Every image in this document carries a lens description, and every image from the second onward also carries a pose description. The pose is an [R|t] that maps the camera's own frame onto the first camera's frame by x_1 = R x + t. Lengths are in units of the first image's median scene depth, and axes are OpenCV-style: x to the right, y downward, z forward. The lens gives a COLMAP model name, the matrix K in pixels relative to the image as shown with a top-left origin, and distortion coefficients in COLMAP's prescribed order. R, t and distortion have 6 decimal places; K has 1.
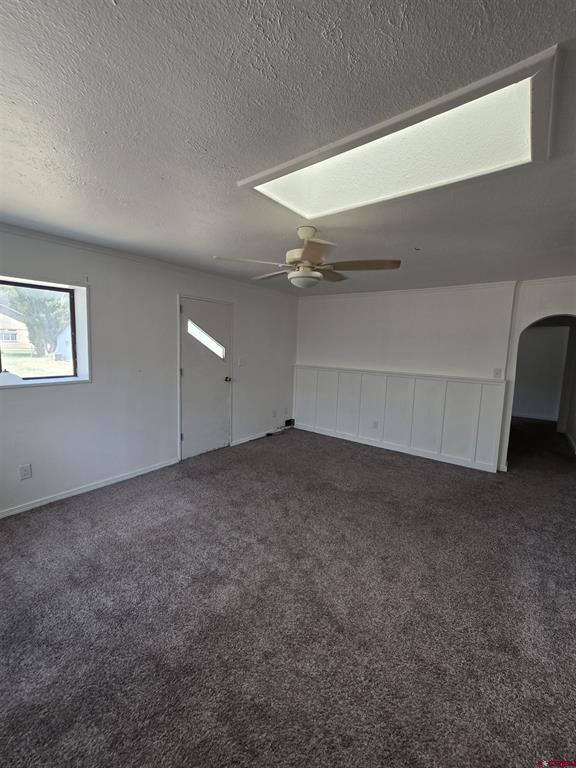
lens RADIAL K [[312.9, 0, 288.6], [0, 312.9, 381.1], [0, 0, 1]] dist [0.001079, -0.000366]
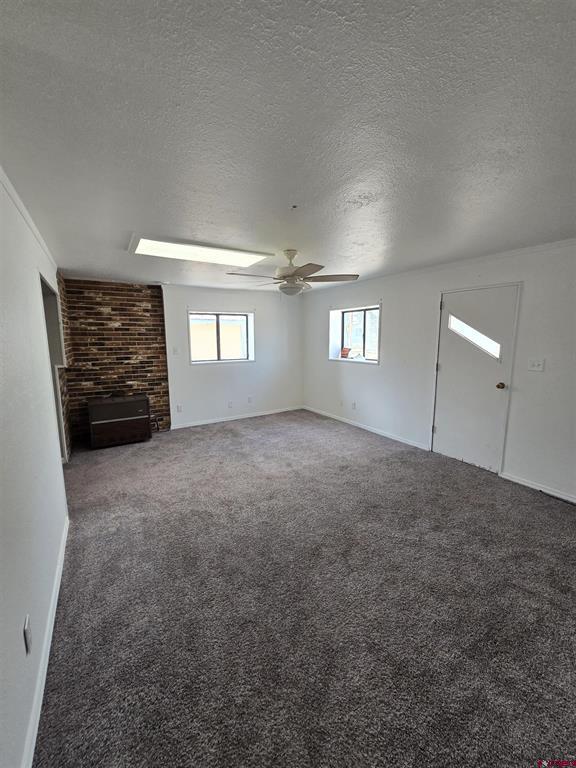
lens RADIAL K [[312.9, 0, 288.6], [0, 312.9, 381.1], [0, 0, 1]] dist [0.001079, -0.000366]
pose [[-0.365455, 0.105828, -0.924793, 0.788790], [-0.109759, 0.981686, 0.155713, -0.088928], [0.924335, 0.158411, -0.347146, 0.896530]]
